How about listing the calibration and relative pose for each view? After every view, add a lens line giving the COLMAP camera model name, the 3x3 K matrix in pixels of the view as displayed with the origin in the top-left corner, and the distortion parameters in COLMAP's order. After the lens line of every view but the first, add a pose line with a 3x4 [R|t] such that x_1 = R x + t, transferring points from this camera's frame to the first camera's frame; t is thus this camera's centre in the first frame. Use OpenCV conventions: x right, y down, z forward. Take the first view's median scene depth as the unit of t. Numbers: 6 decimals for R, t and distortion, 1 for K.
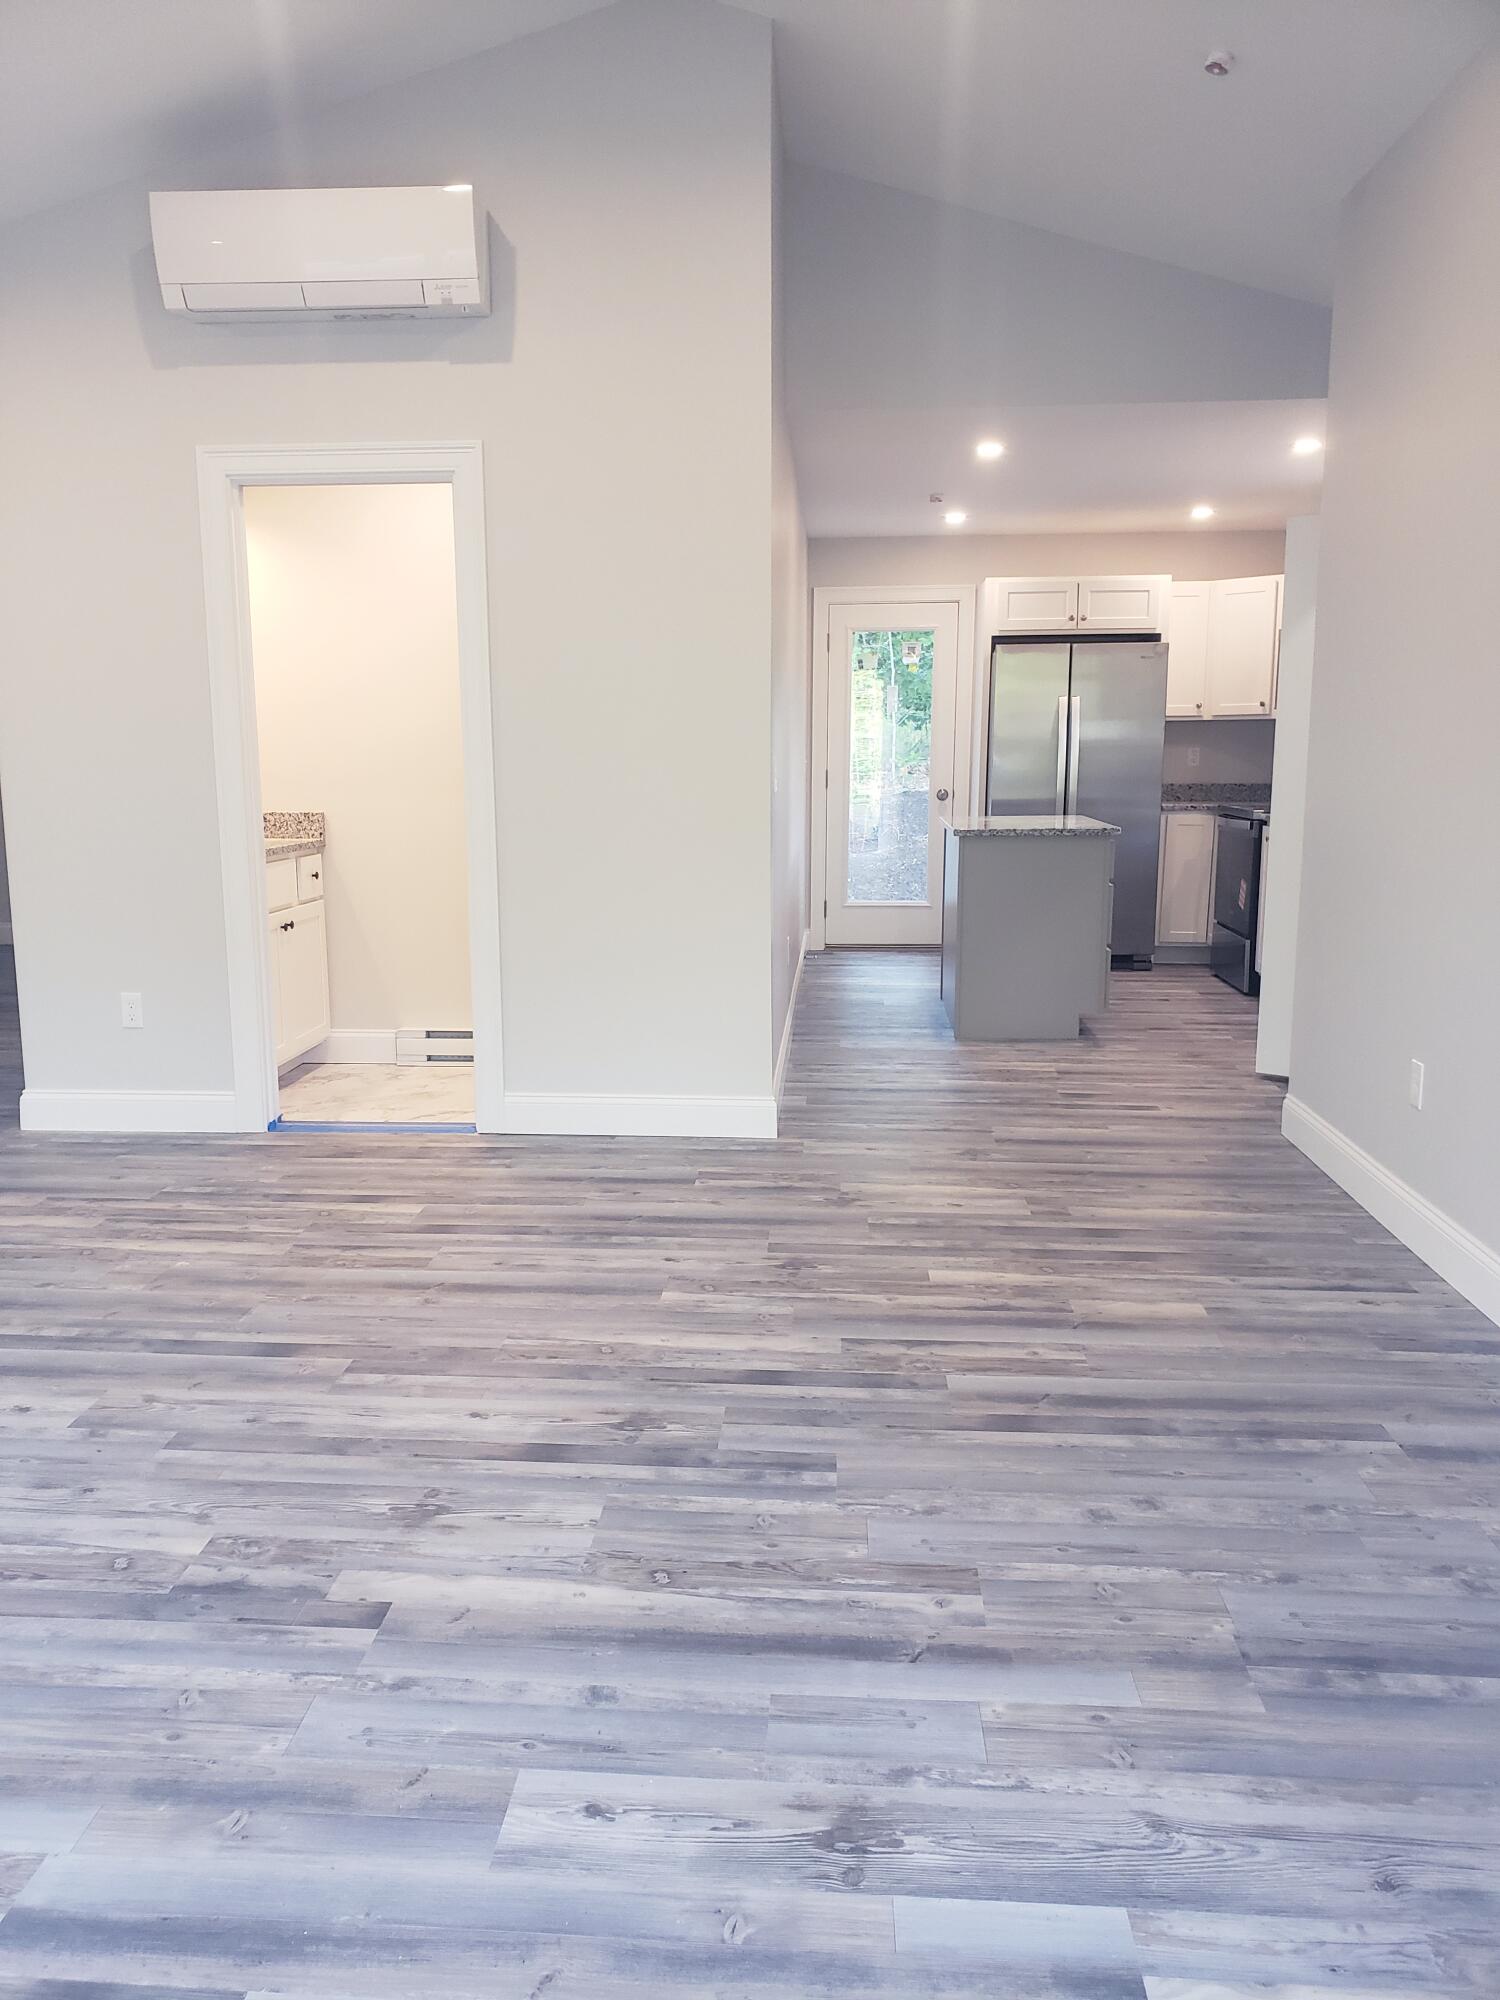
lens RADIAL K [[1555.8, 0, 750.0], [0, 1555.8, 1000.0], [0, 0, 1]] dist [0.039672, -0.000205]
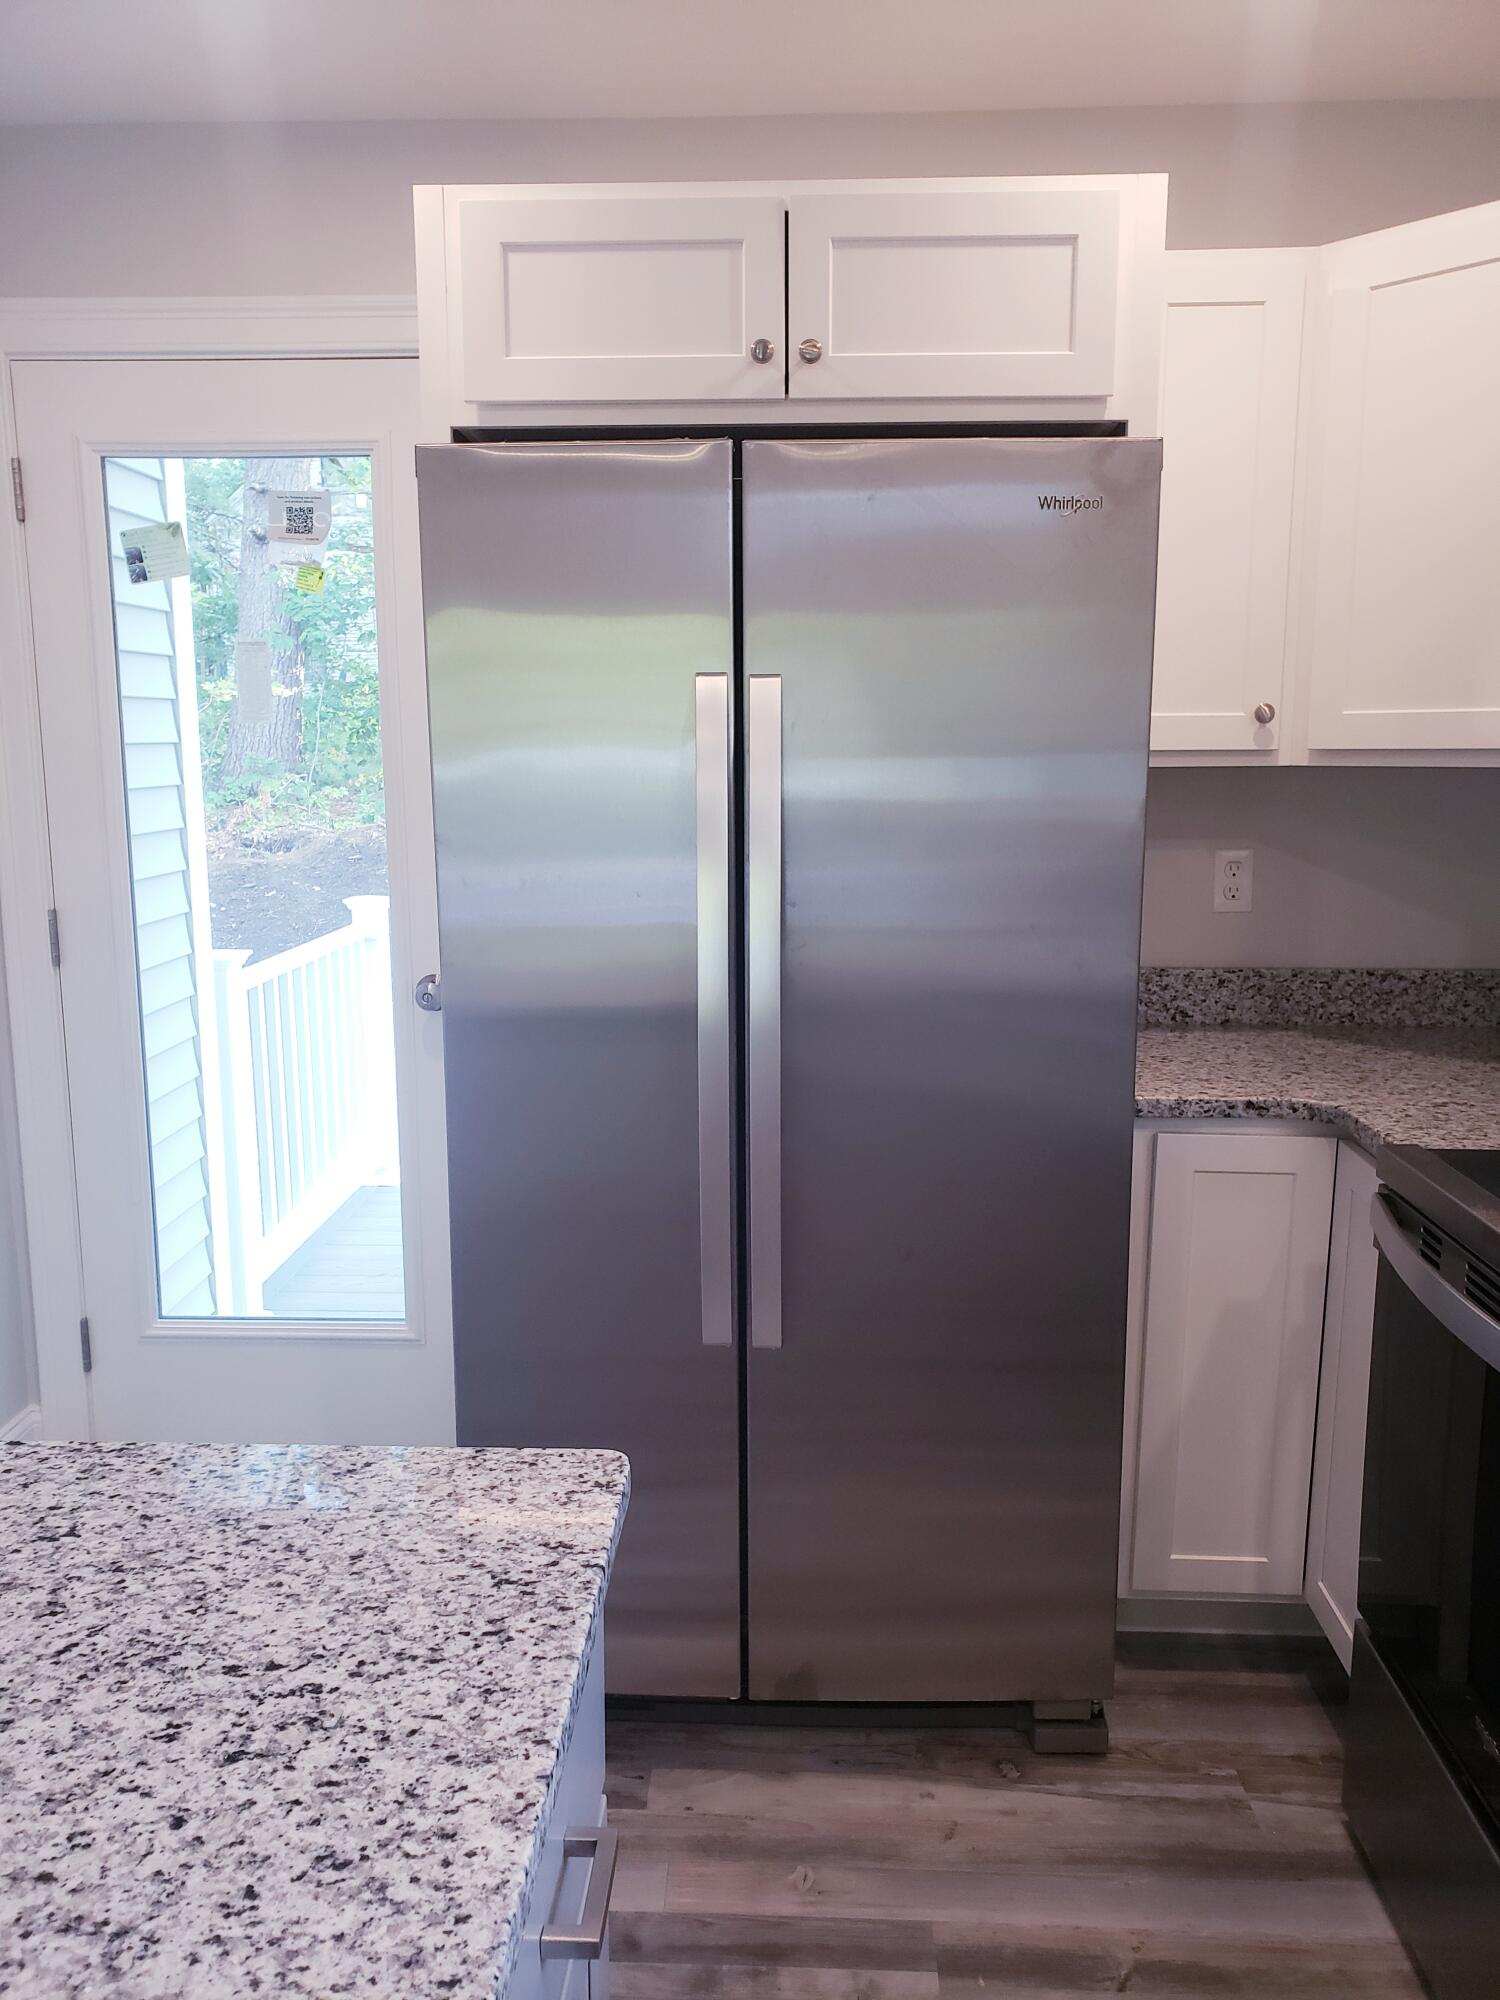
lens RADIAL K [[1658.1, 0, 750.0], [0, 1658.1, 1000.0], [0, 0, 1]] dist [0.046628, -0.000148]
pose [[0.999669, 0.001548, 0.025664, 0.345882], [-0.001277, 0.999943, -0.010562, -0.247600], [-0.025679, 0.010526, 0.999615, 1.300055]]
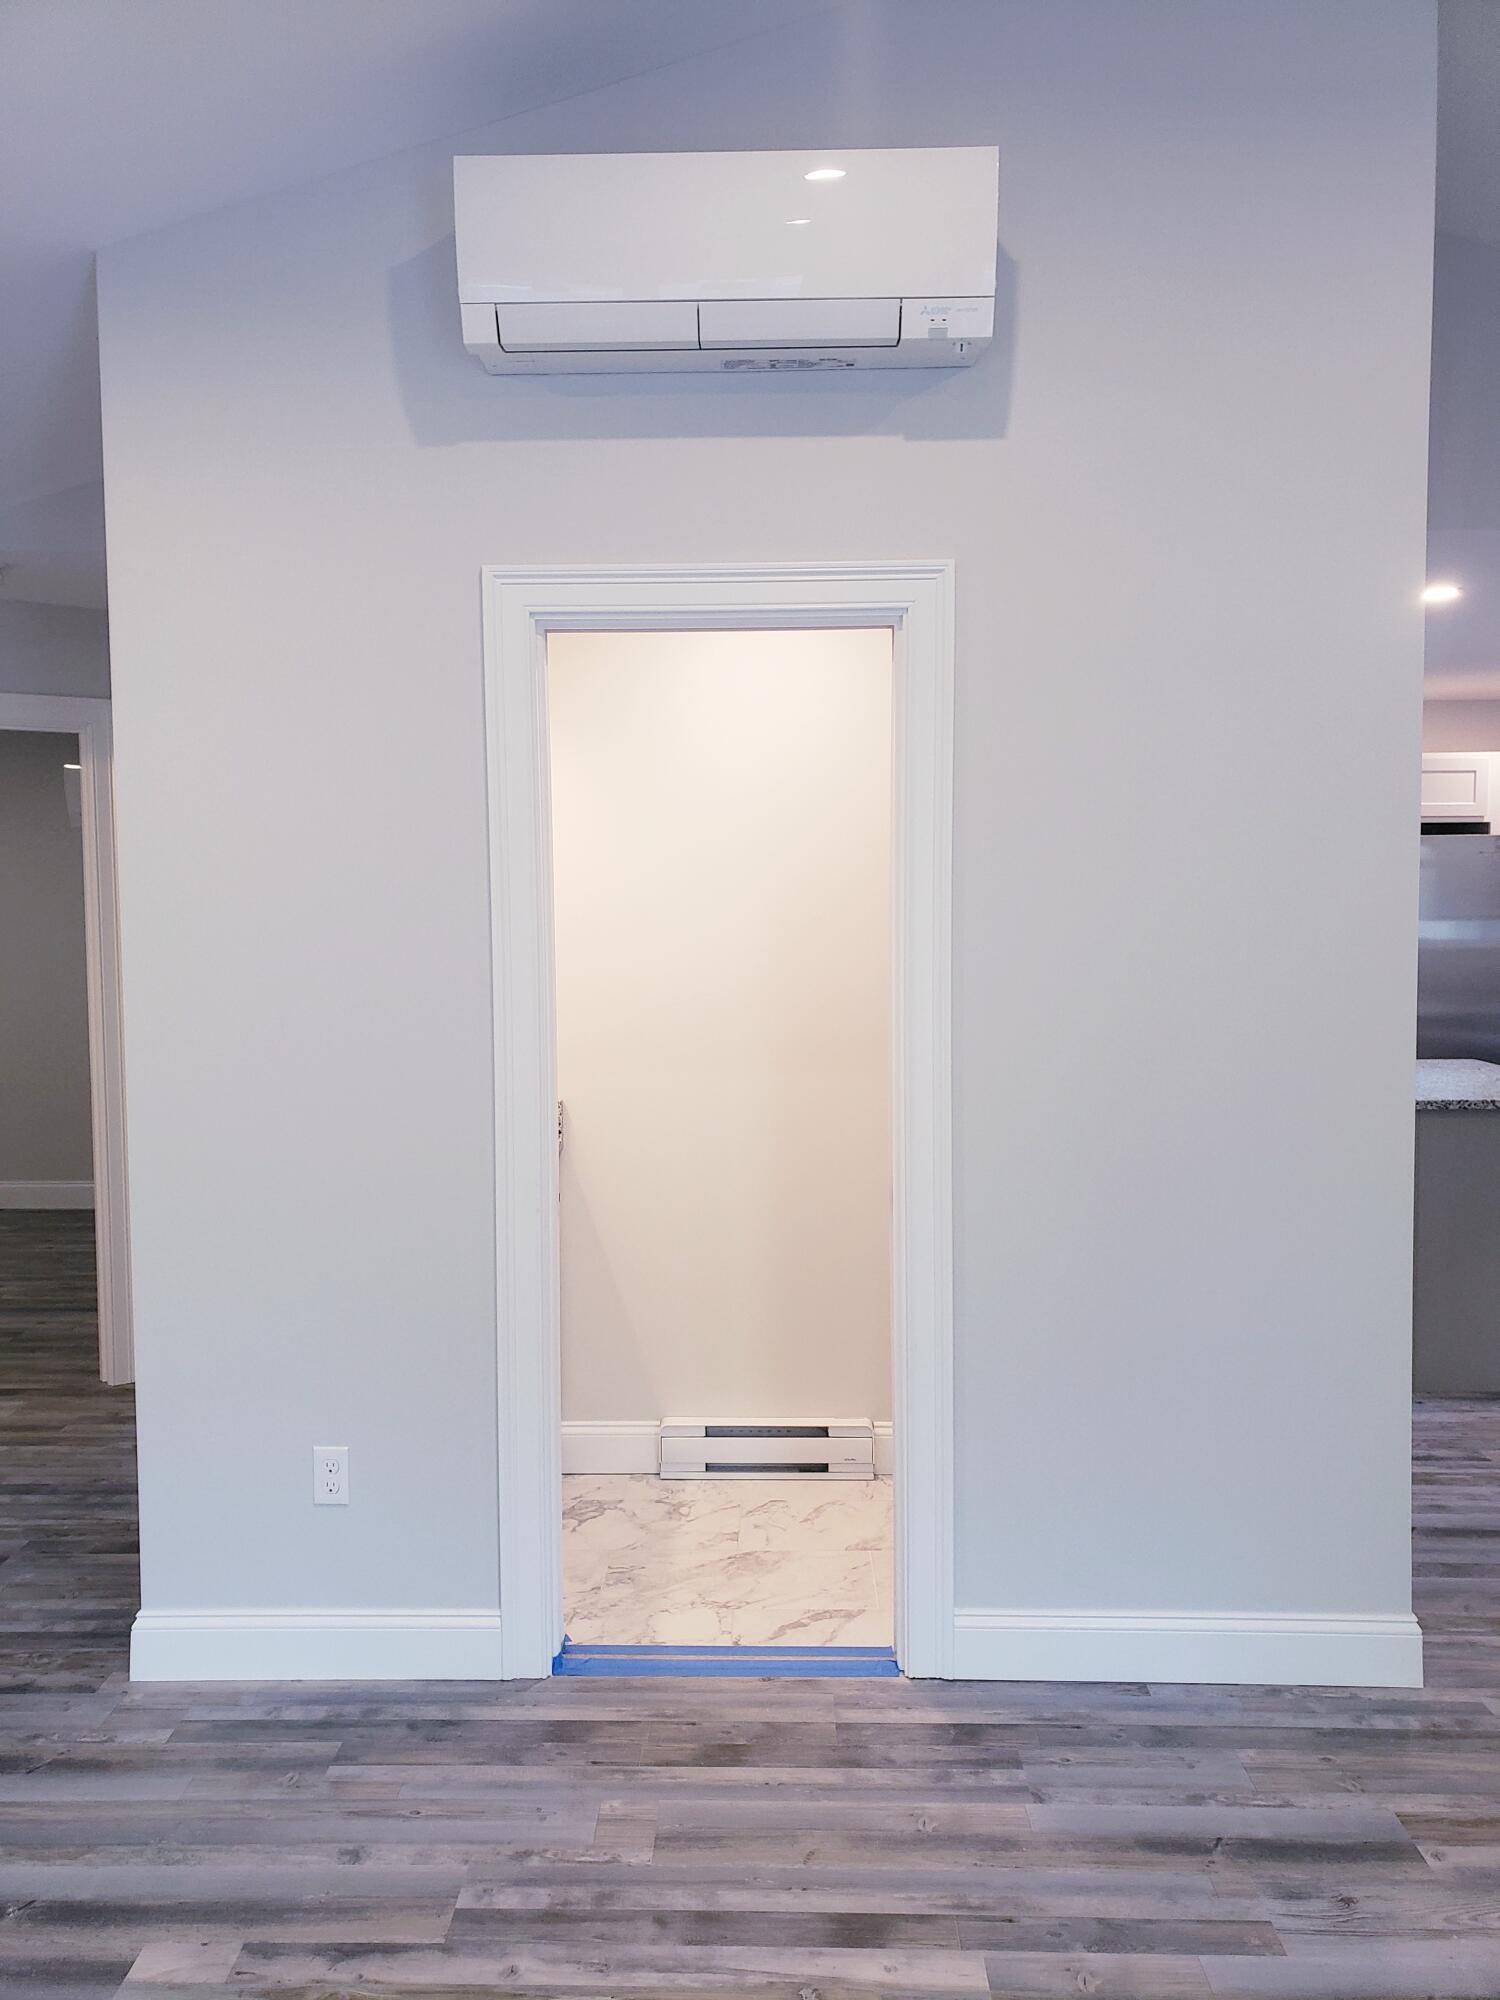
lens RADIAL K [[1555.8, 0, 750.0], [0, 1555.8, 1000.0], [0, 0, 1]] dist [0.039672, -0.000205]
pose [[0.998876, -0.003414, 0.047271, -0.273024], [0.008002, 0.995232, -0.097206, -0.120048], [-0.046713, 0.097475, 0.994141, 0.392935]]
